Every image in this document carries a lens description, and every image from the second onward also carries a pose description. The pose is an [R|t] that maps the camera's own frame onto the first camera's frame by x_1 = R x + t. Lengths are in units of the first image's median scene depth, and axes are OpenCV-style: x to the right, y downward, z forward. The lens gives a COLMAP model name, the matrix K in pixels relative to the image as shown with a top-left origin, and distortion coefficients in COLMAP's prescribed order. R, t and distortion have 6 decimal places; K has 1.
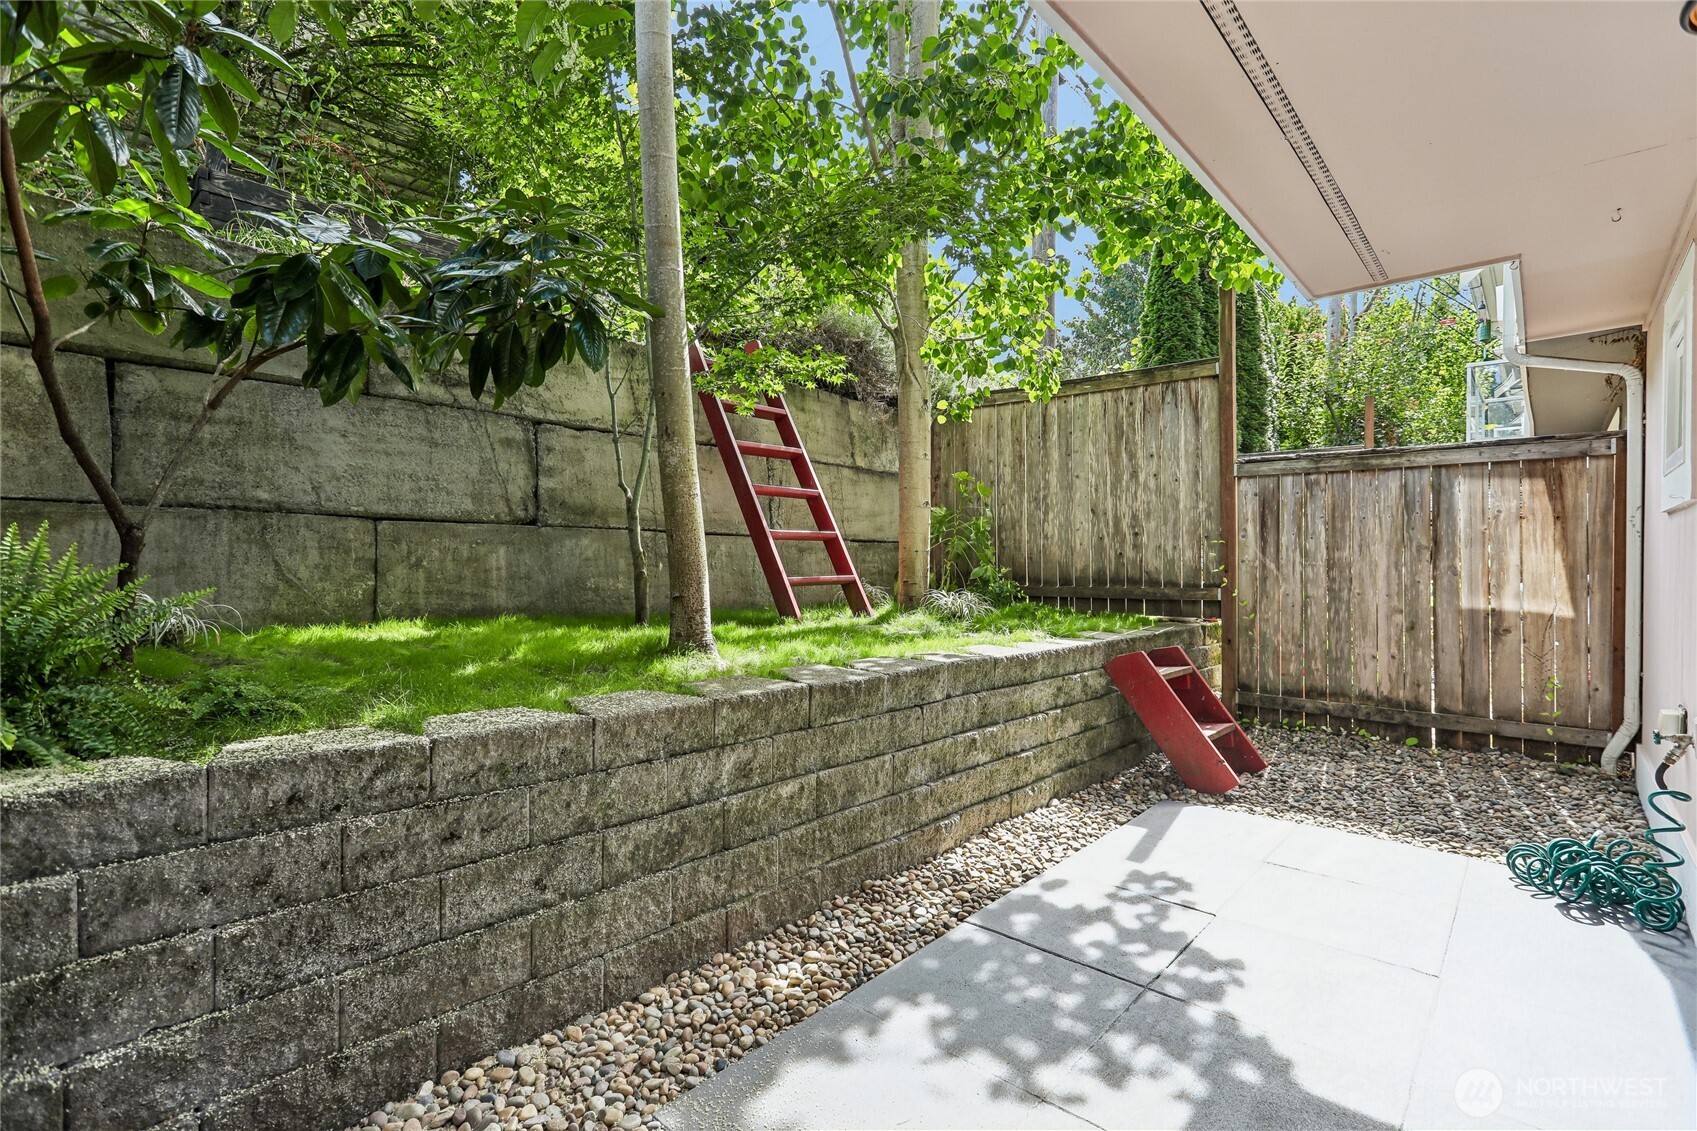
lens RADIAL K [[807.1, 0, 859.9], [0, 807.1, 559.5], [0, 0, 1]] dist [0.005230, 0.006862]
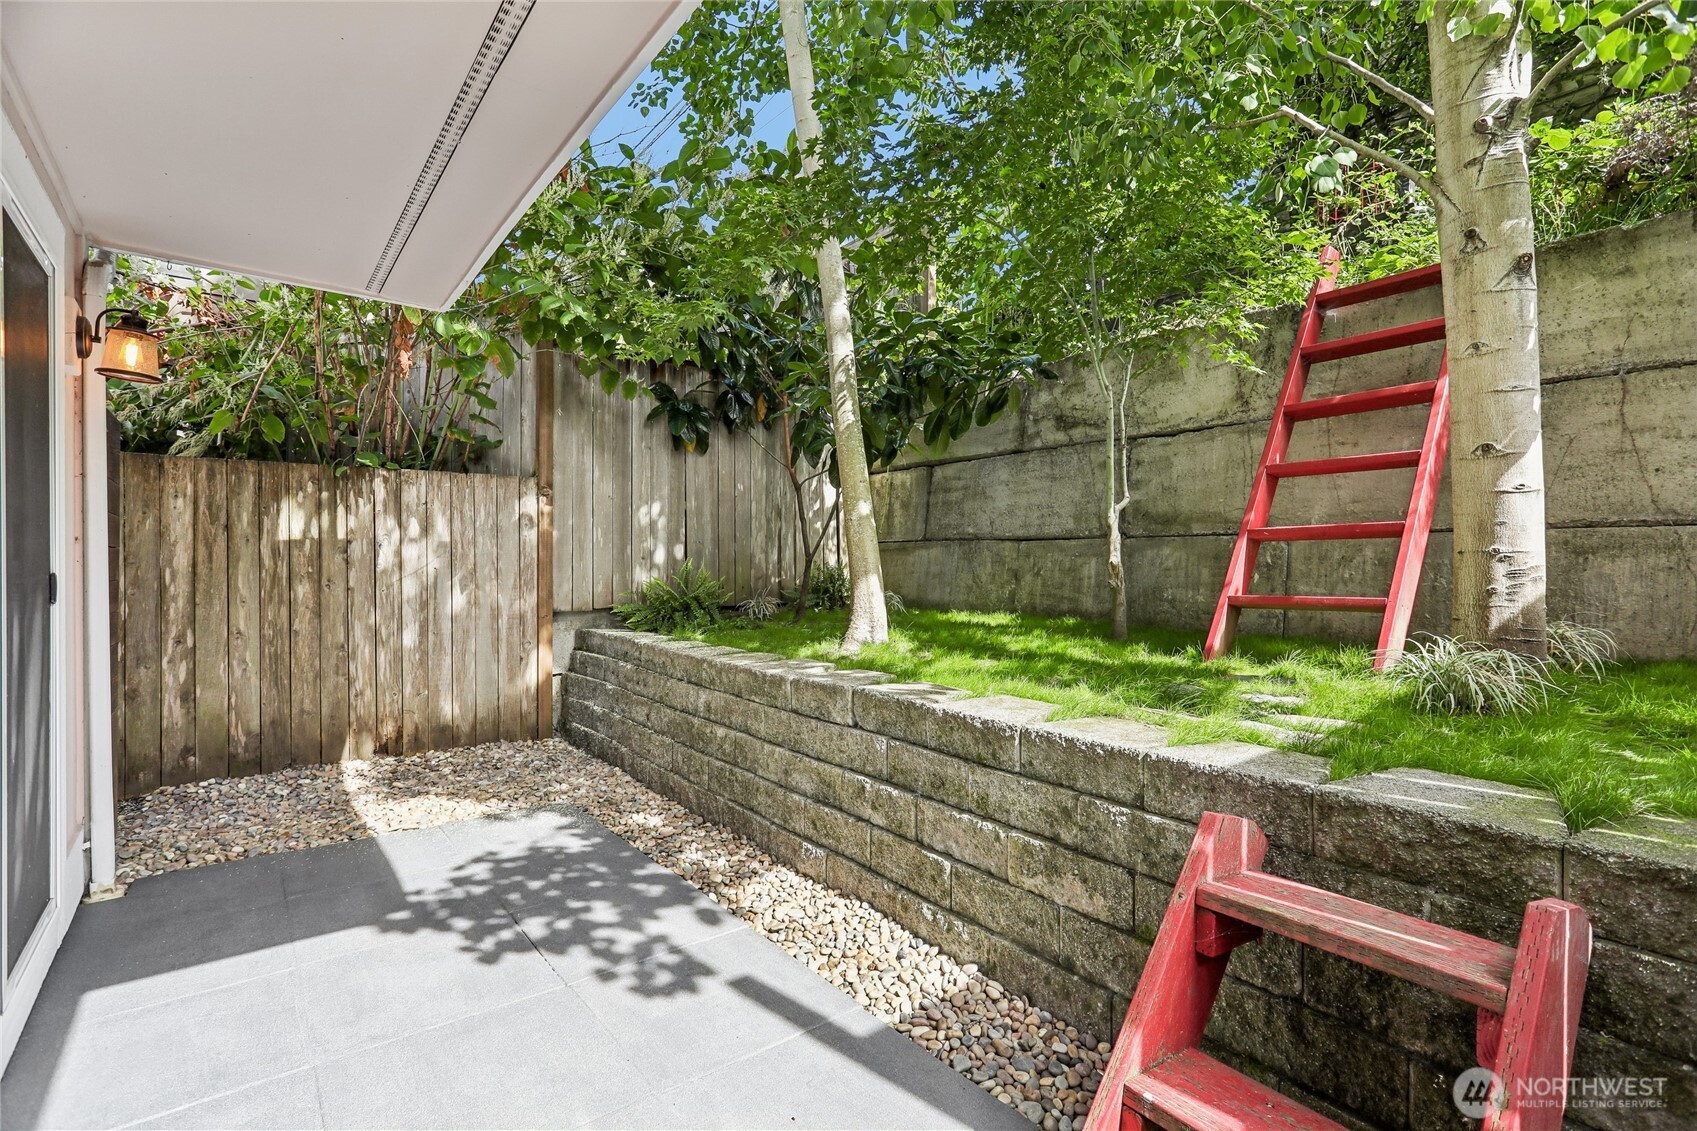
lens RADIAL K [[807.1, 0, 848.7], [0, 807.1, 570.2], [0, 0, 1]] dist [0.005230, 0.006862]
pose [[-0.209775, 0.004892, -0.977738, 1.365226], [-0.000435, 0.999987, 0.005097, -0.008755], [0.977750, 0.001495, -0.209770, 1.645003]]
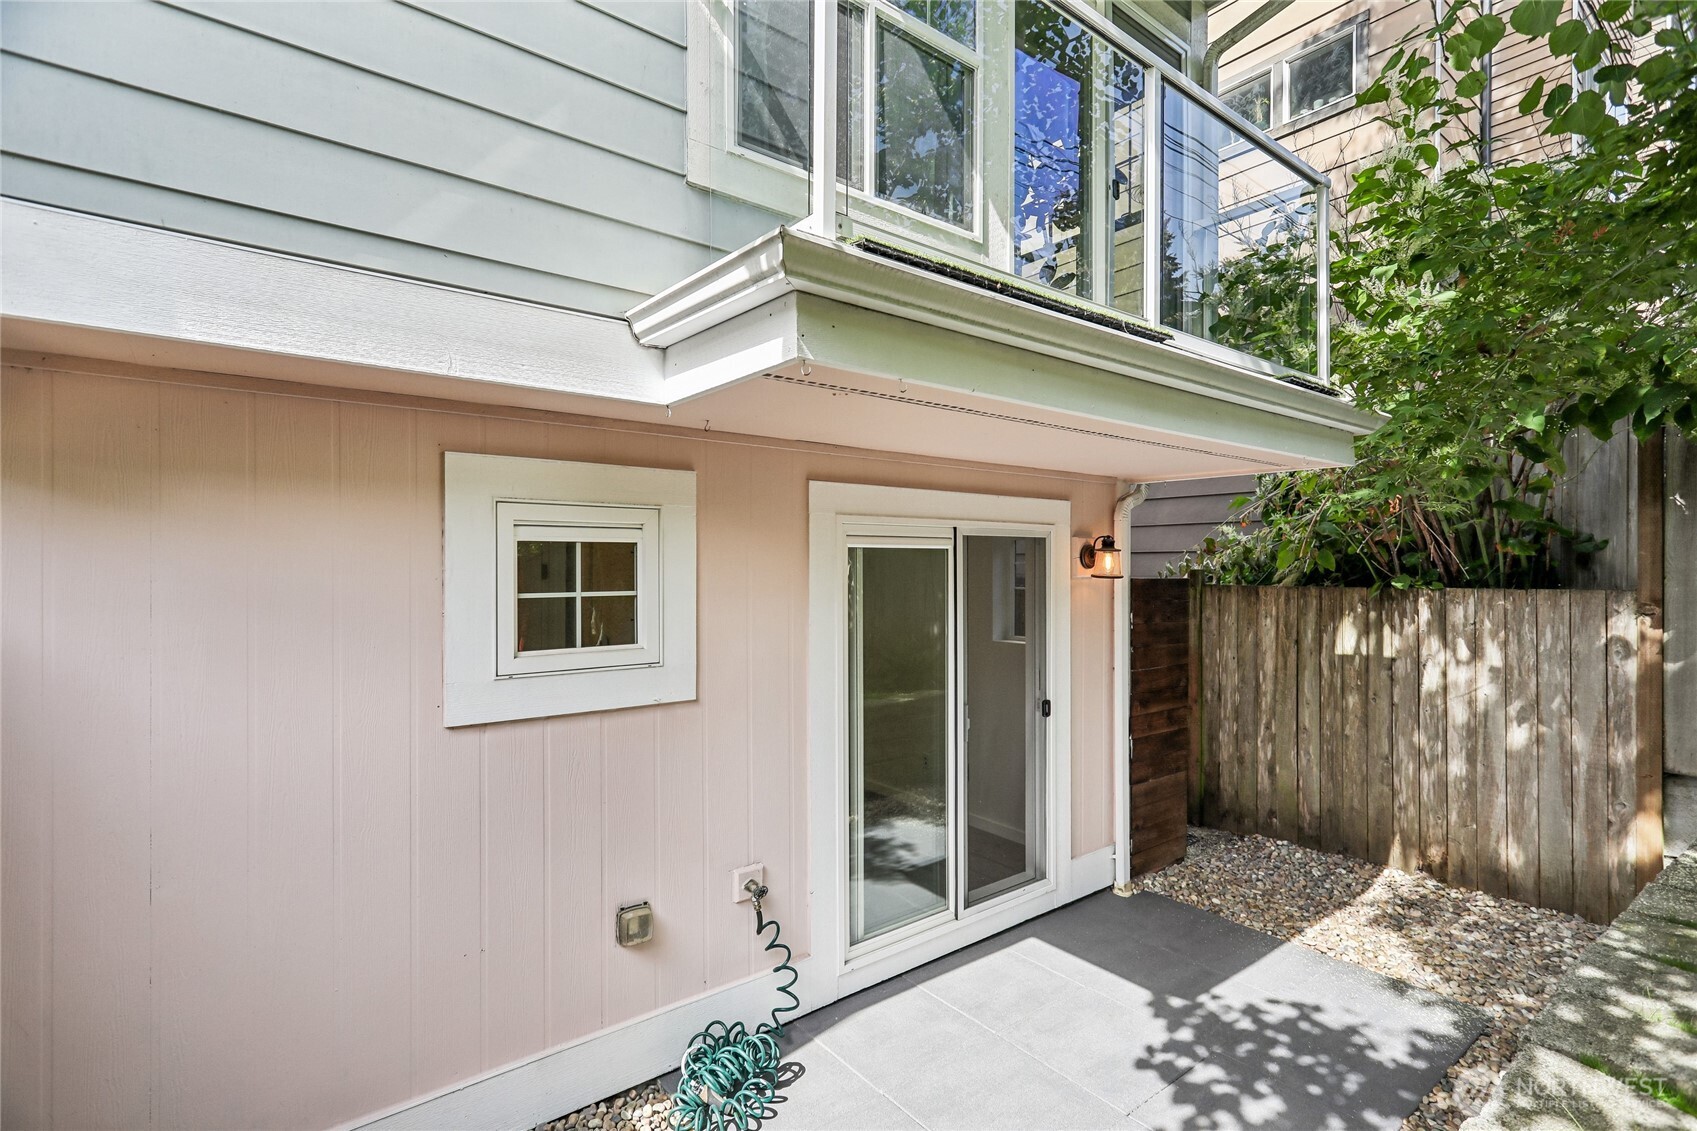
lens RADIAL K [[807.1, 0, 852.0], [0, 807.1, 556.4], [0, 0, 1]] dist [0.005230, 0.006862]
pose [[-0.980431, -0.000108, 0.196861, 0.657366], [-0.002129, 0.999947, -0.010056, -0.303990], [-0.196849, -0.010278, -0.980380, 2.345653]]
